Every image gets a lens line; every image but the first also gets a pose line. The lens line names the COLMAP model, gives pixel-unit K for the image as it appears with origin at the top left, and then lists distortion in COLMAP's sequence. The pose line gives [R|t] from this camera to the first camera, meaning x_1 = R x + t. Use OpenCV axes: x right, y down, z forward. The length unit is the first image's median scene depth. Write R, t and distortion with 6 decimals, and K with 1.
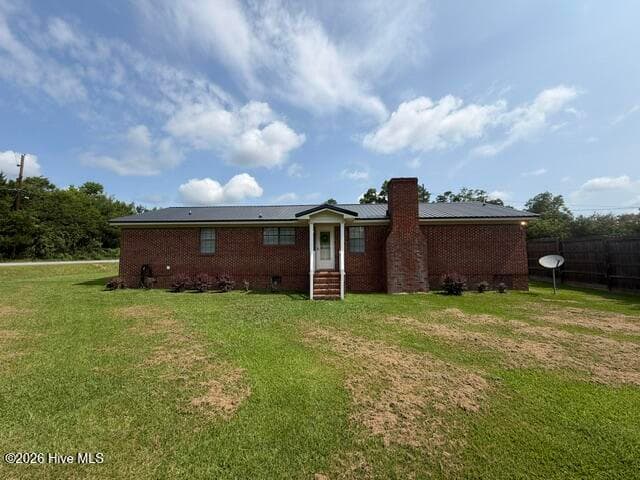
lens RADIAL K [[246.9, 0, 320.0], [0, 246.9, 240.0], [0, 0, 1]] dist [0.001250, 0.000034]
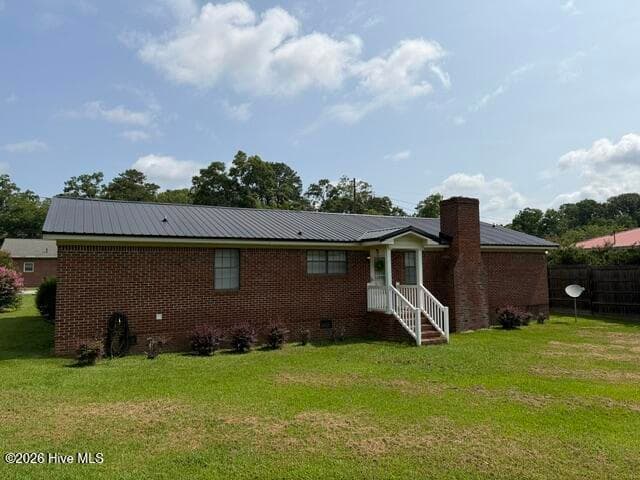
lens RADIAL K [[460.8, 0, 320.0], [0, 460.8, 240.0], [0, 0, 1]] dist [0.160039, -0.184976]
pose [[0.852174, 0.031655, 0.522299, -0.891970], [-0.020780, 0.999428, -0.026668, -0.045627], [-0.522845, 0.011873, 0.852345, -0.125727]]
